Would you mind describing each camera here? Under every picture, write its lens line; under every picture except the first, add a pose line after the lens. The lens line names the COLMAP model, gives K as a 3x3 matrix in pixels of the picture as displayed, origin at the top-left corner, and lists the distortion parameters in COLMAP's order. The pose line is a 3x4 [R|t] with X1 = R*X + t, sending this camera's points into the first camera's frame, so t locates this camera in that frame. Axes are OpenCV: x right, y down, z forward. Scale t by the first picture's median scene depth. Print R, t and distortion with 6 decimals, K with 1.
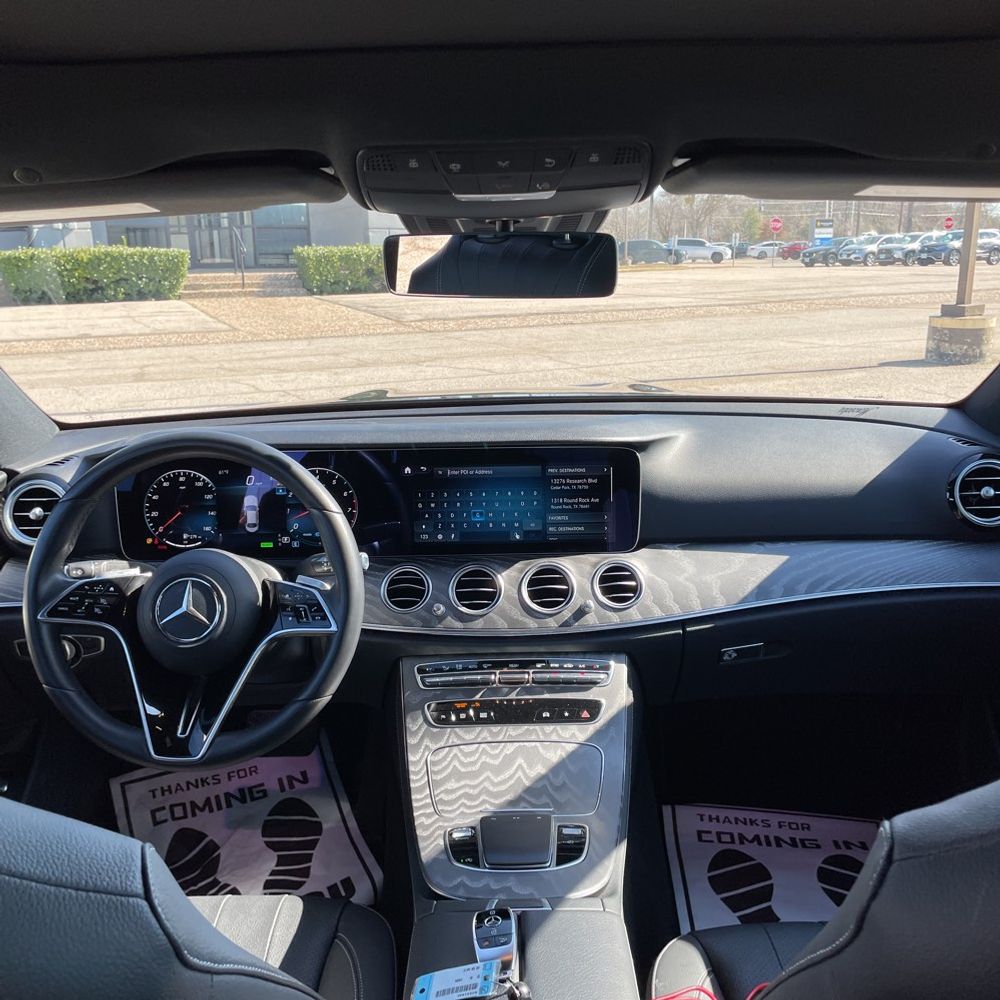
lens RADIAL K [[1011.2, 0, 489.7], [0, 1011.2, 500.5], [0, 0, 1]] dist [0.084823, -0.125401]
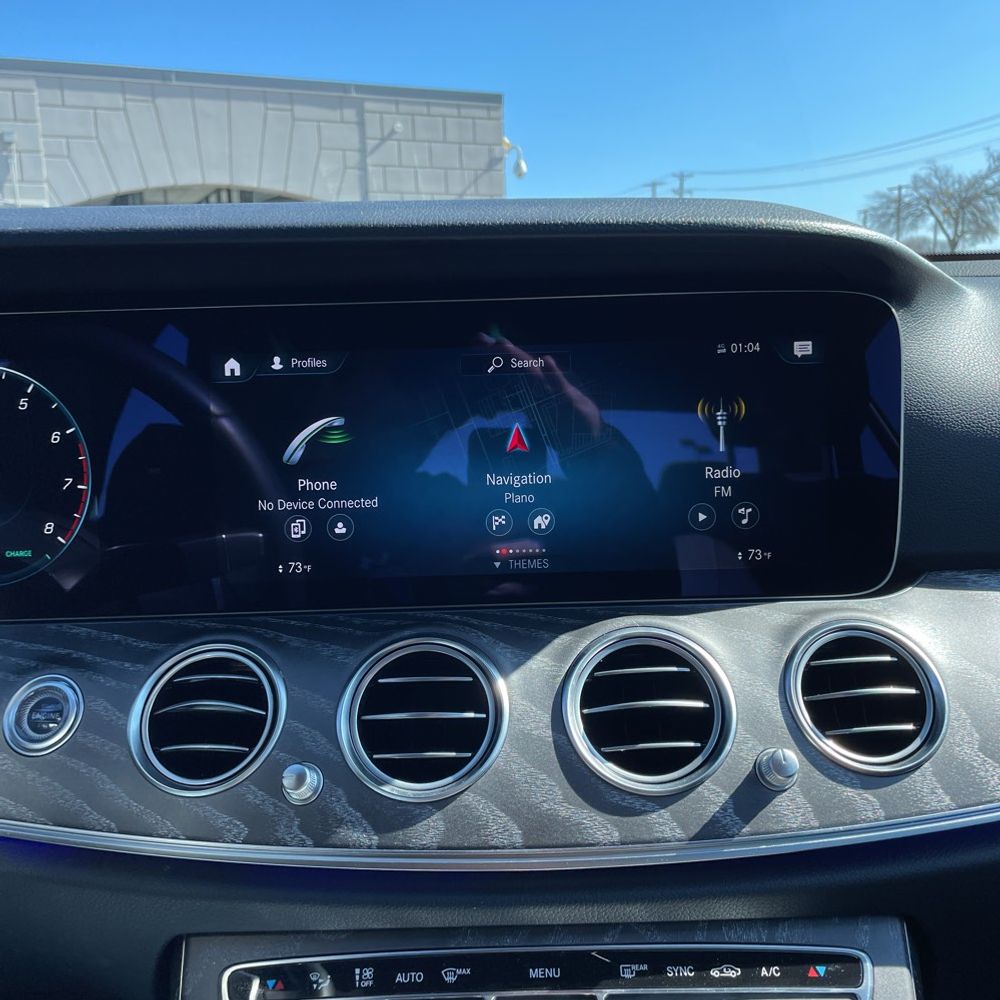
lens RADIAL K [[999.7, 0, 500.0], [0, 999.7, 500.0], [0, 0, 1]] dist [0.116764, -0.197369]
pose [[0.999808, -0.005476, 0.018826, 0.005318], [0.006753, 0.997631, -0.068466, 0.042084], [-0.018406, 0.068580, 0.997476, 0.678427]]
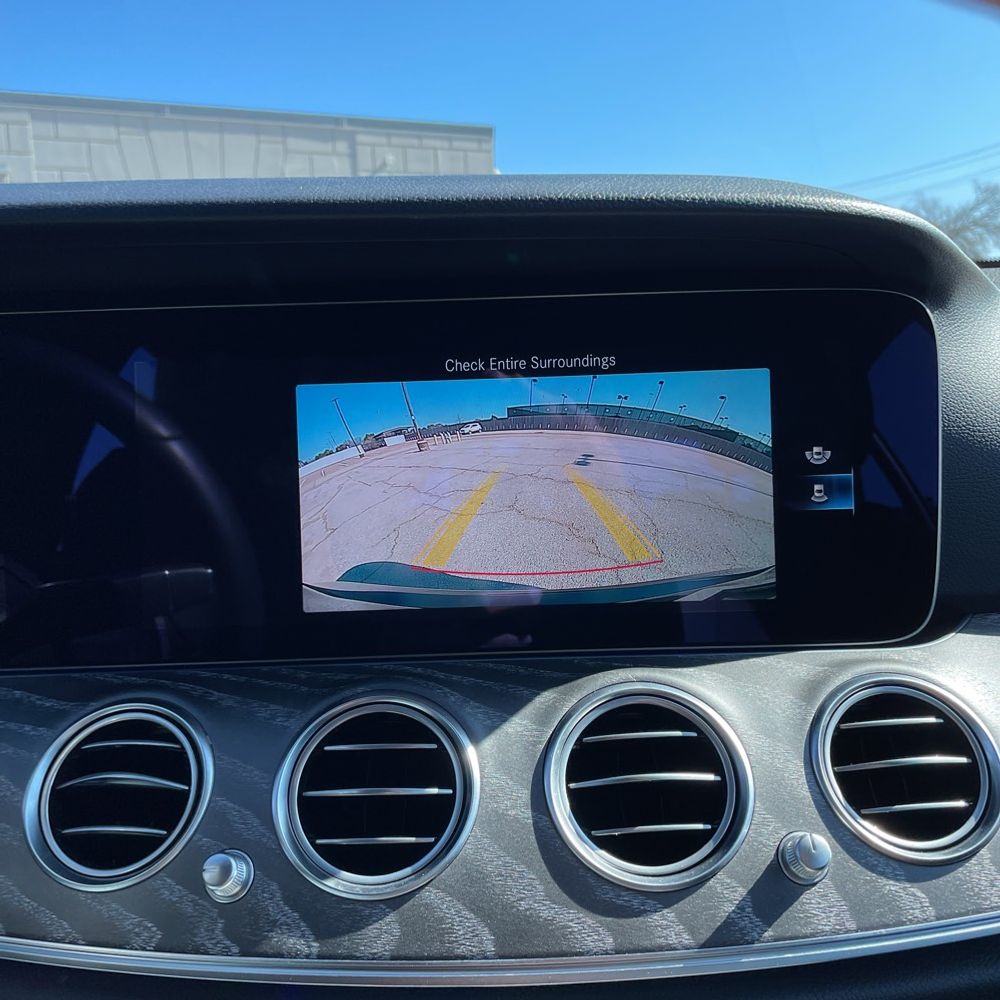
lens RADIAL K [[1011.2, 0, 489.7], [0, 1011.2, 500.5], [0, 0, 1]] dist [0.084823, -0.125401]
pose [[0.999831, -0.006215, 0.017286, 0.012220], [0.007879, 0.995162, -0.097930, 0.038534], [-0.016594, 0.098049, 0.995043, 0.727374]]
